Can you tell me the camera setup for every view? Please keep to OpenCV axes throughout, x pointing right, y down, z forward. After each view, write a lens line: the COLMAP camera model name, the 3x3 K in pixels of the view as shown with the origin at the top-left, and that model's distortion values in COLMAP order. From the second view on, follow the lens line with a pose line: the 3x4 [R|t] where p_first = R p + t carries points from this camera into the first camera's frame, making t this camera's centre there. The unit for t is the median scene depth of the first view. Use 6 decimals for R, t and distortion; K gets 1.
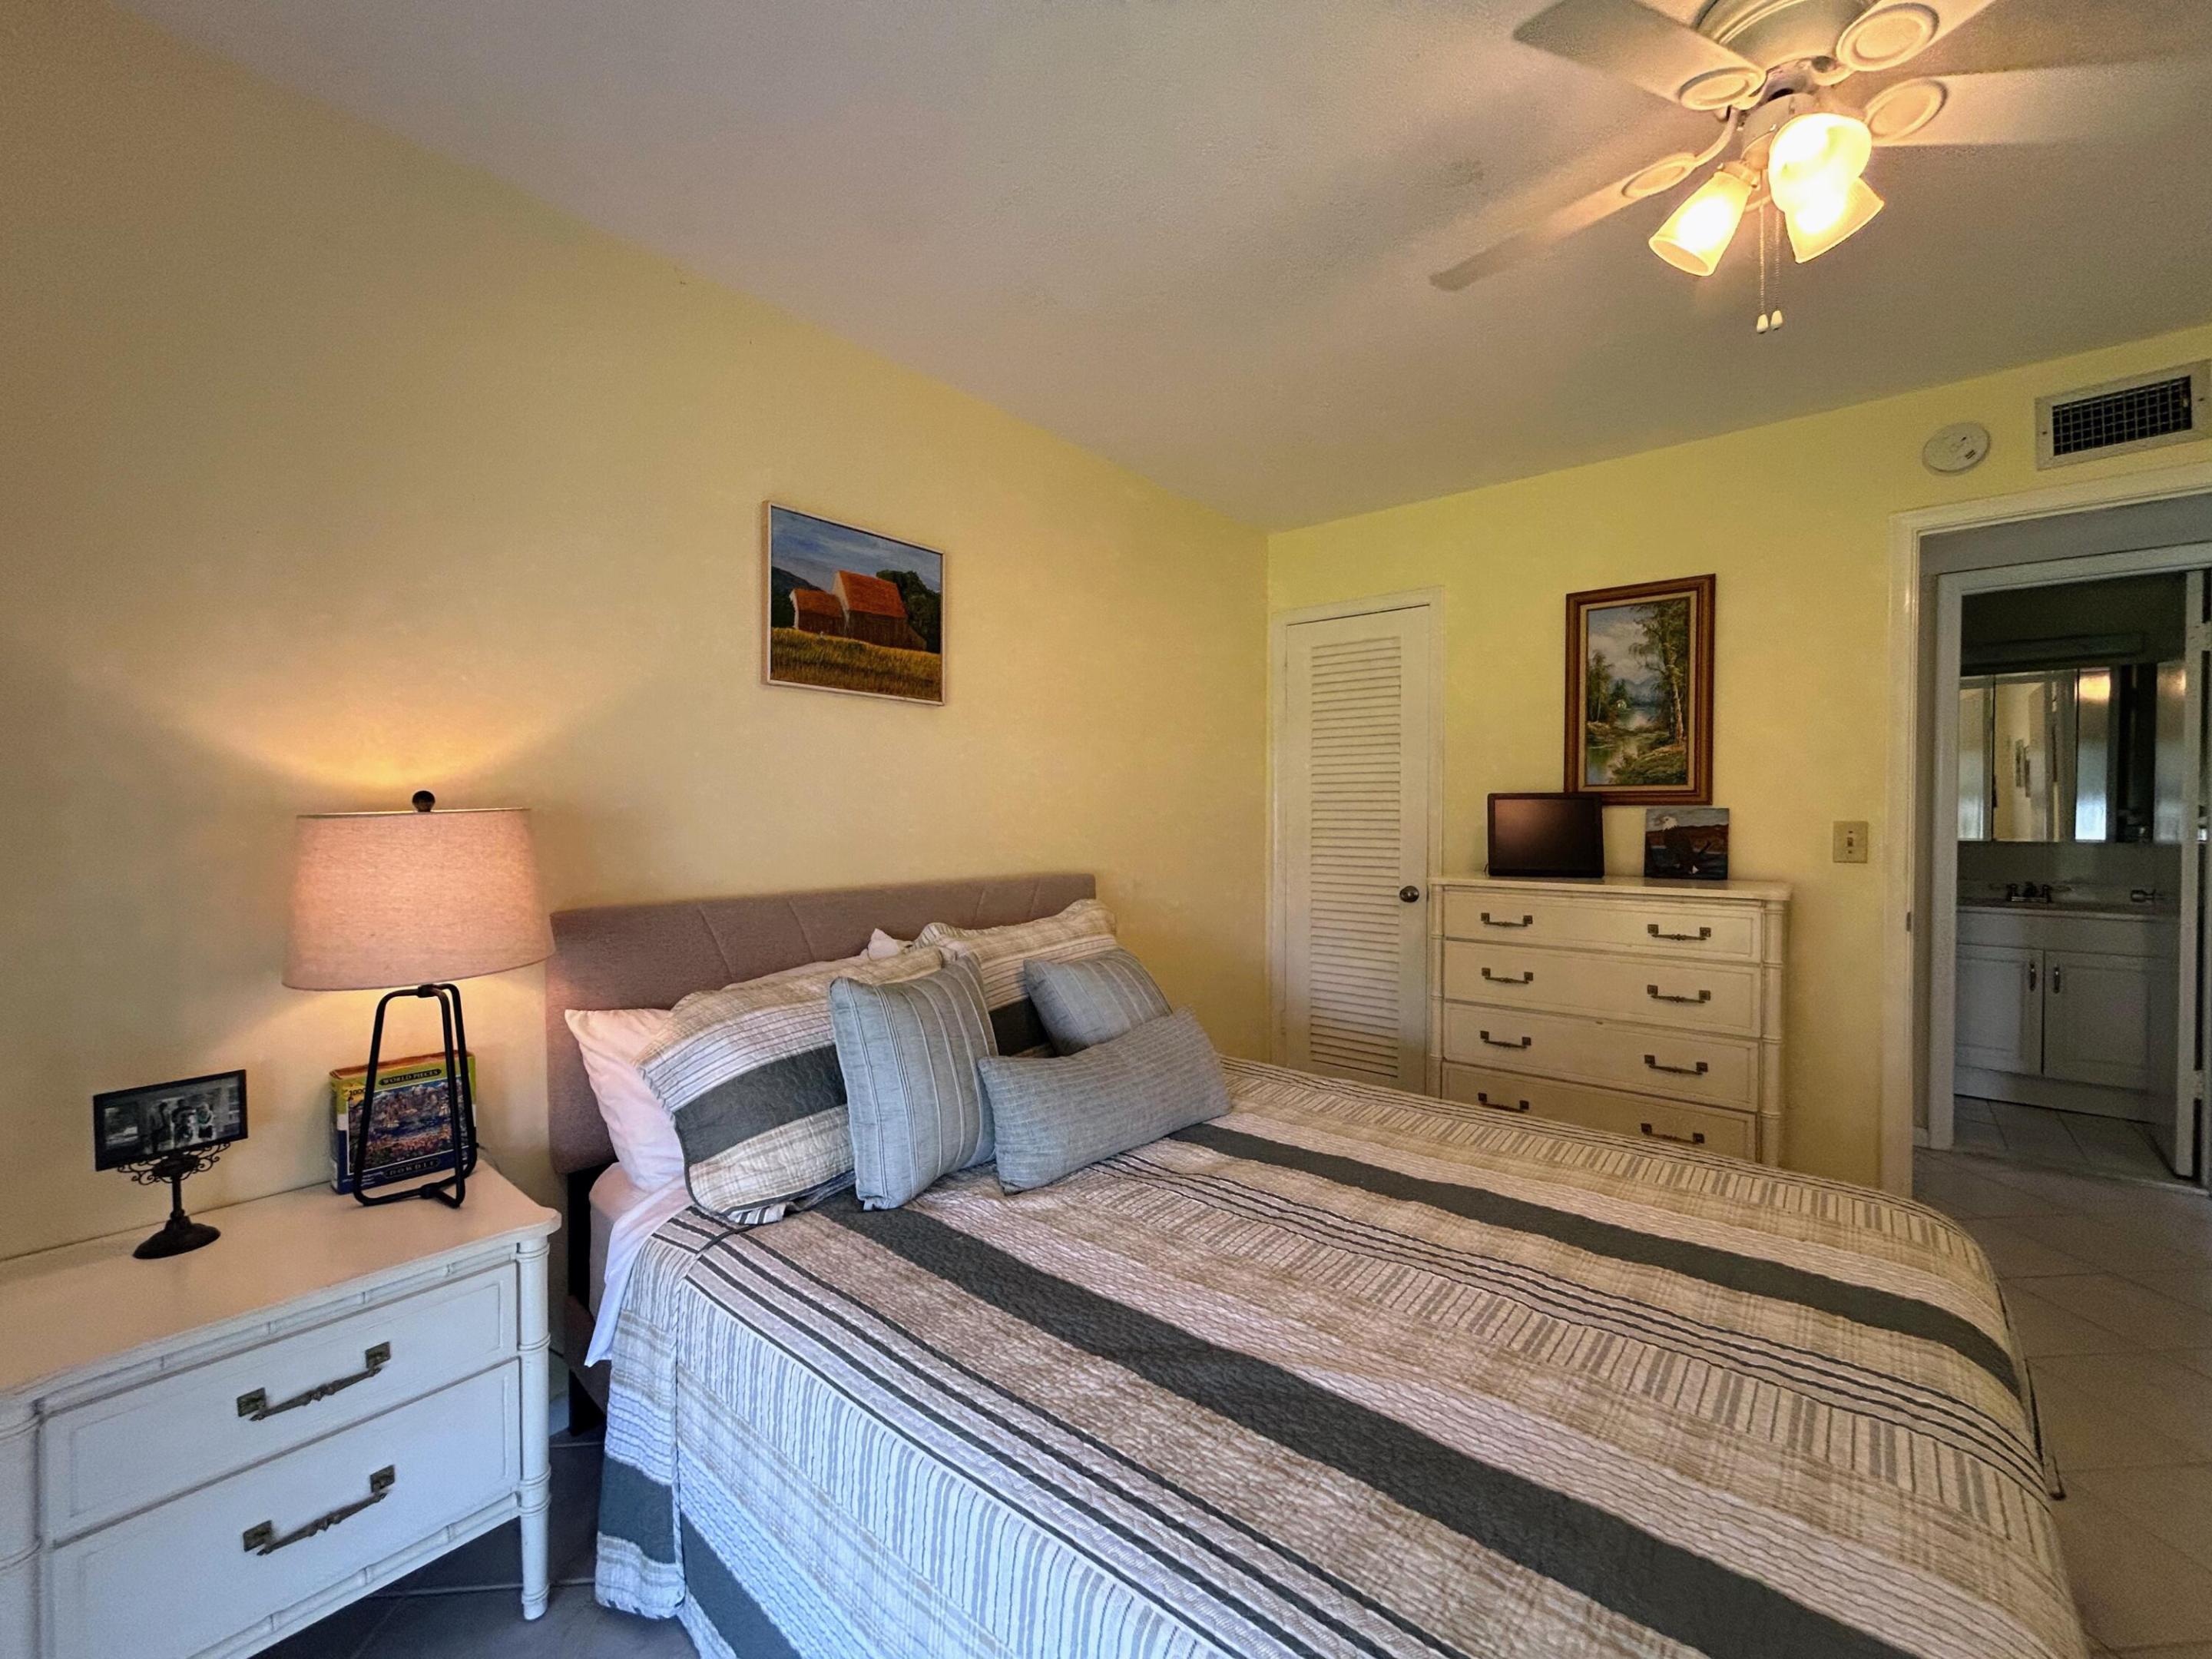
lens RADIAL K [[895.5, 0, 1107.7], [0, 895.5, 826.6], [0, 0, 1]] dist [-0.002835, 0.001450]
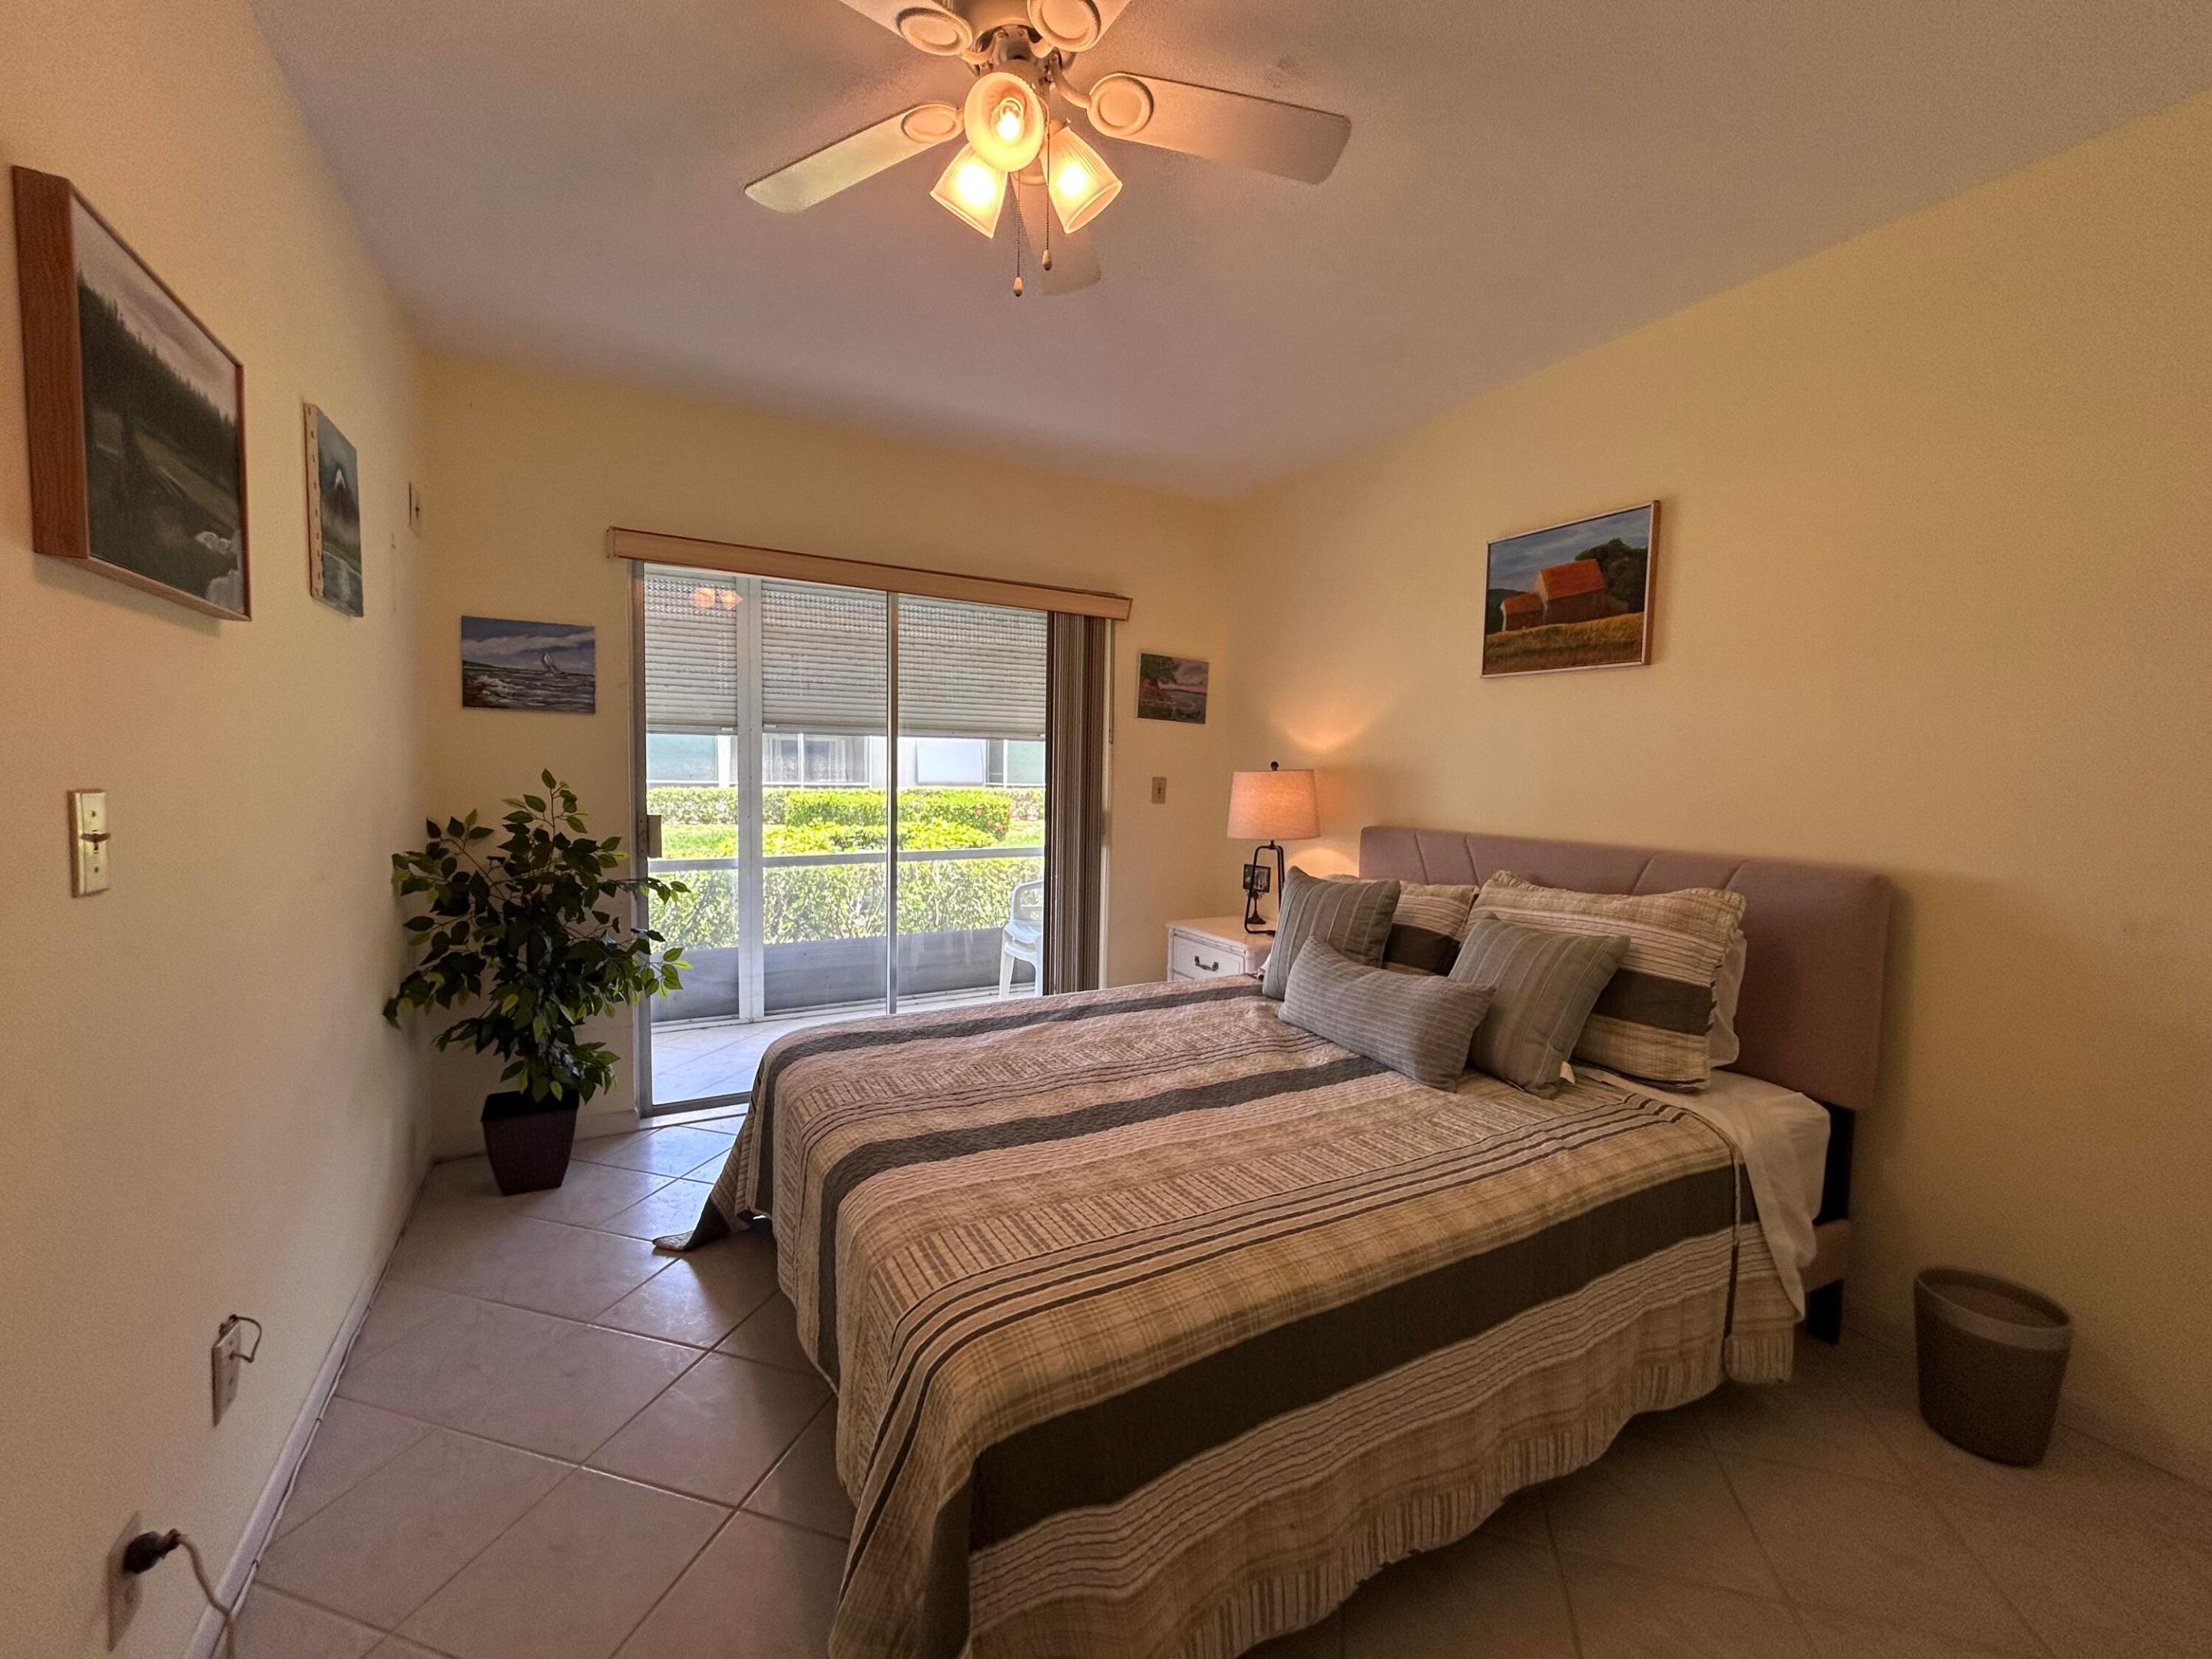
lens RADIAL K [[895.5, 0, 1106.2], [0, 895.5, 822.6], [0, 0, 1]] dist [-0.002835, 0.001450]
pose [[-0.358967, 0.044059, -0.932310, 1.033494], [-0.041852, 0.997121, 0.063236, -0.004382], [0.932411, 0.061718, -0.356090, 0.915428]]
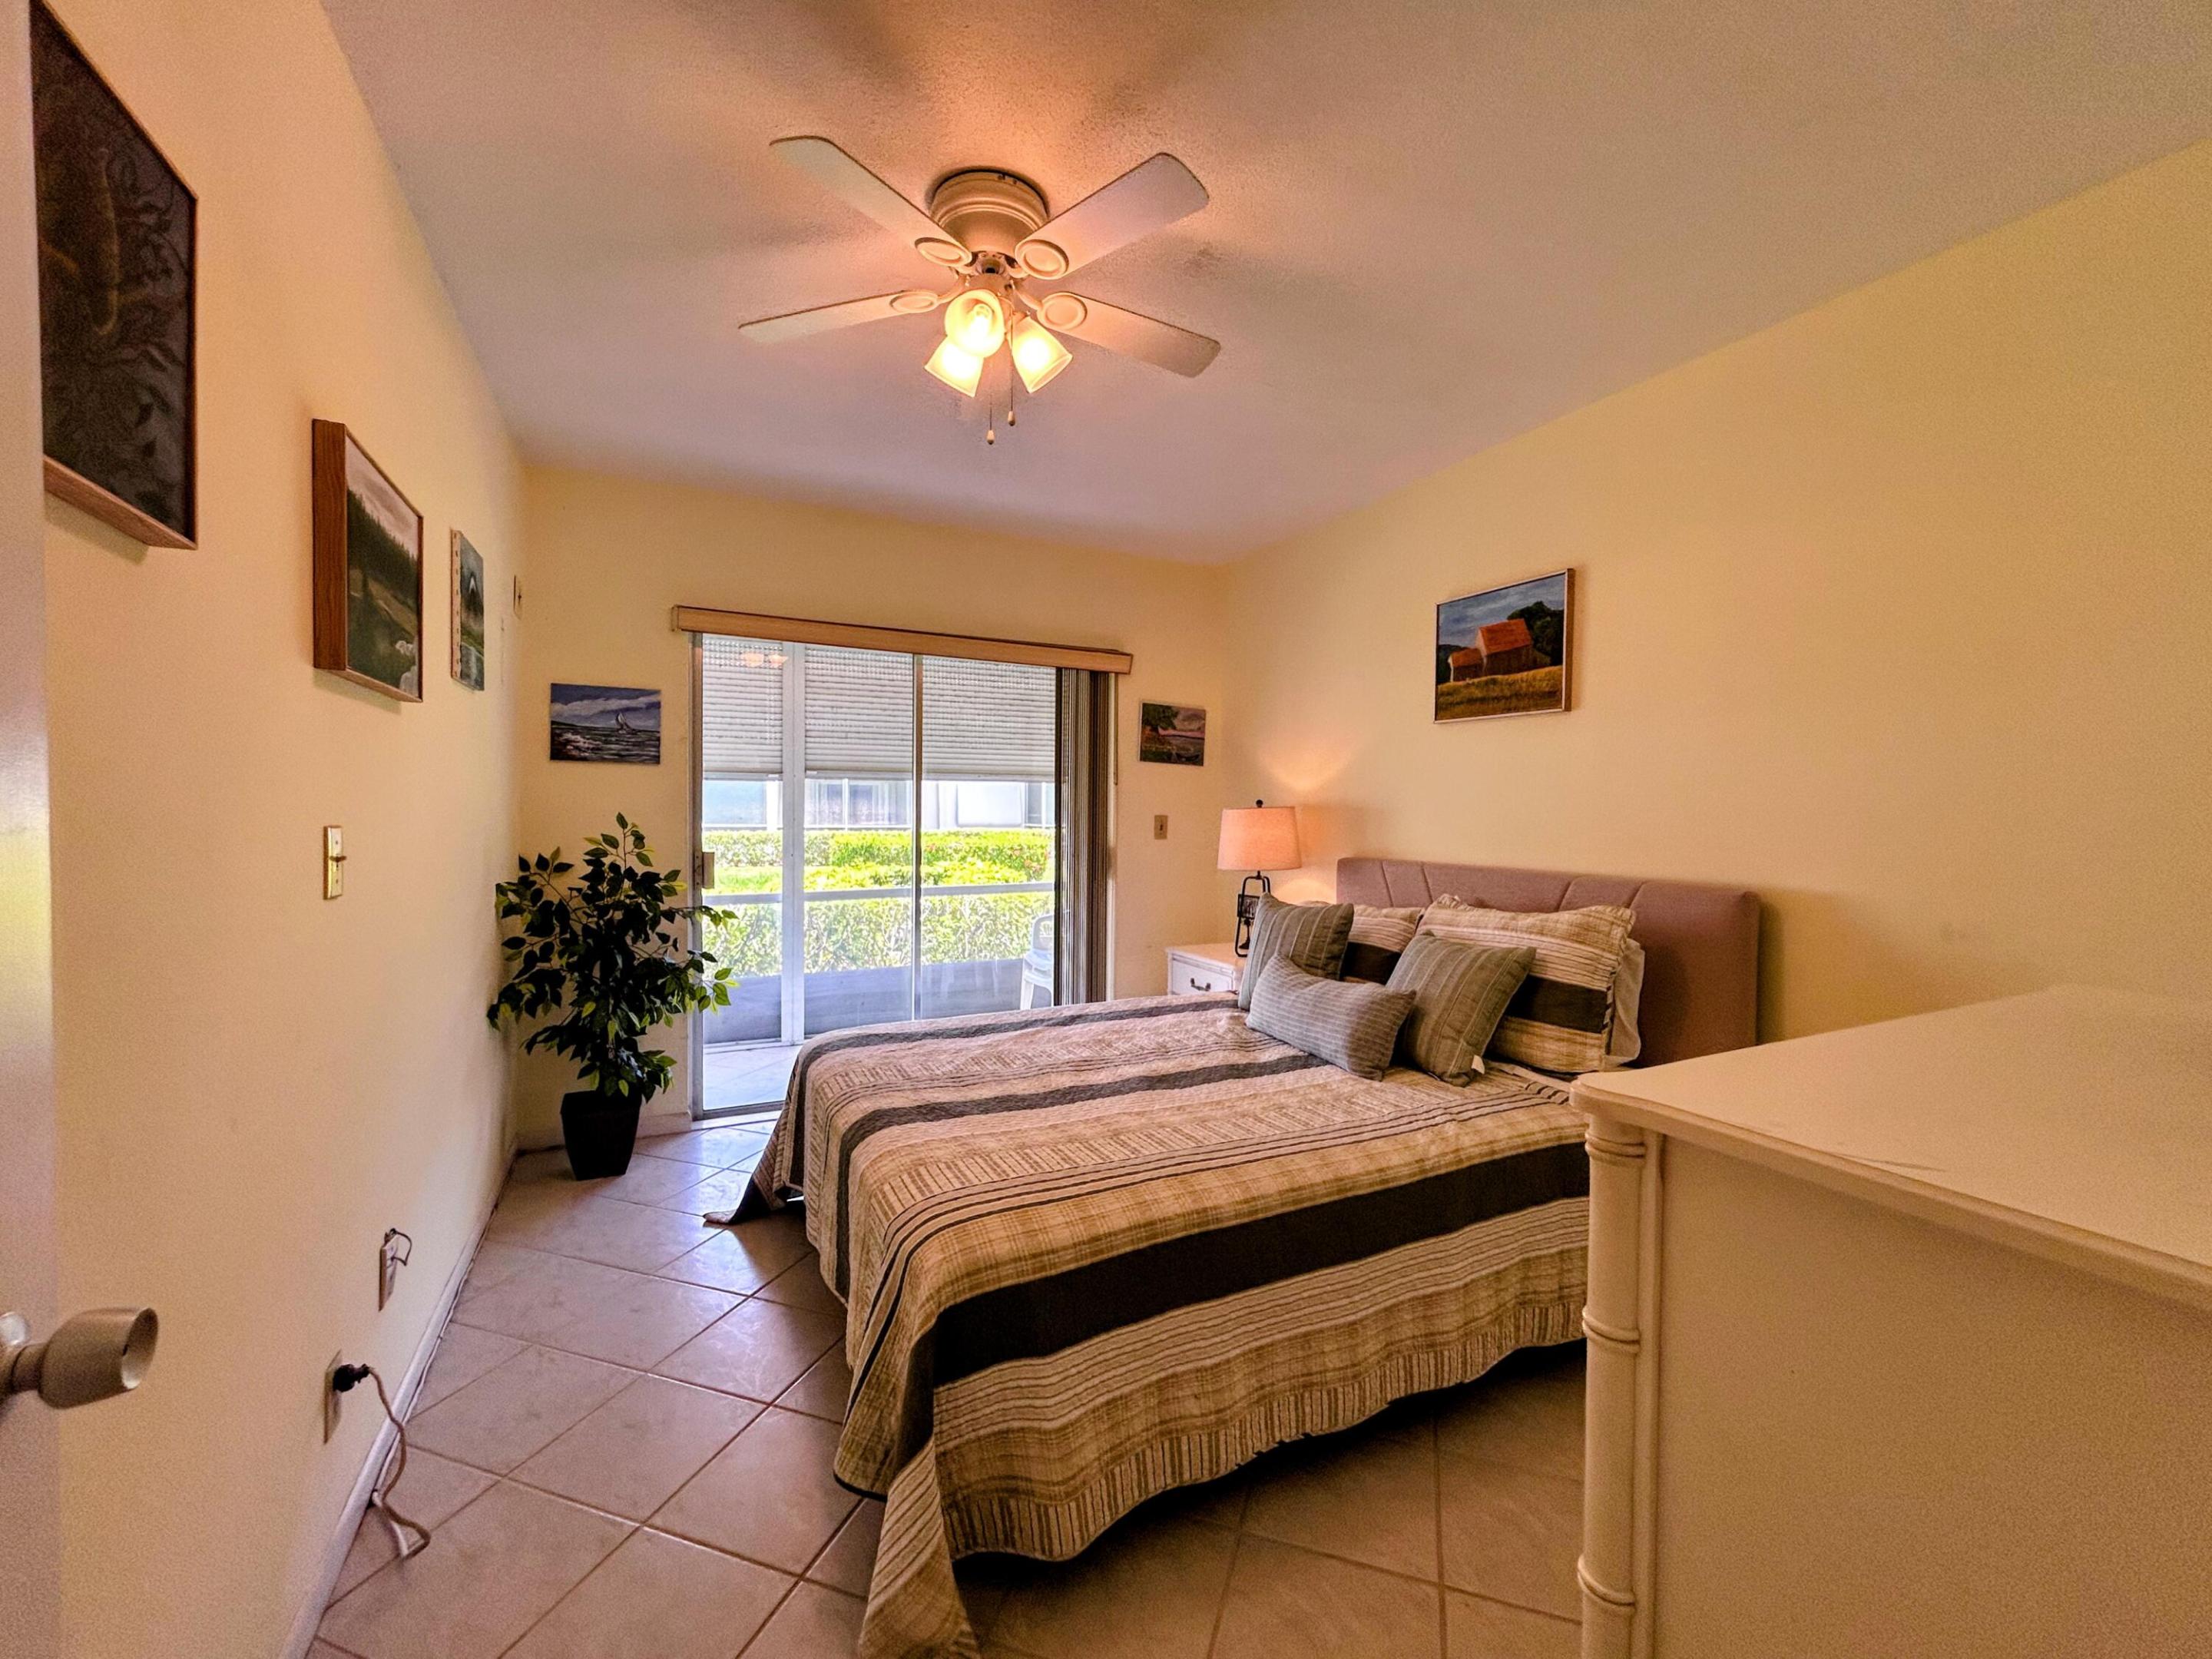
lens RADIAL K [[895.5, 0, 1107.4], [0, 895.5, 823.7], [0, 0, 1]] dist [-0.002835, 0.001450]
pose [[-0.400531, 0.005997, -0.916263, 1.160401], [-0.032447, 0.999259, 0.020724, -0.004147], [0.915708, 0.038031, -0.400040, 1.046624]]
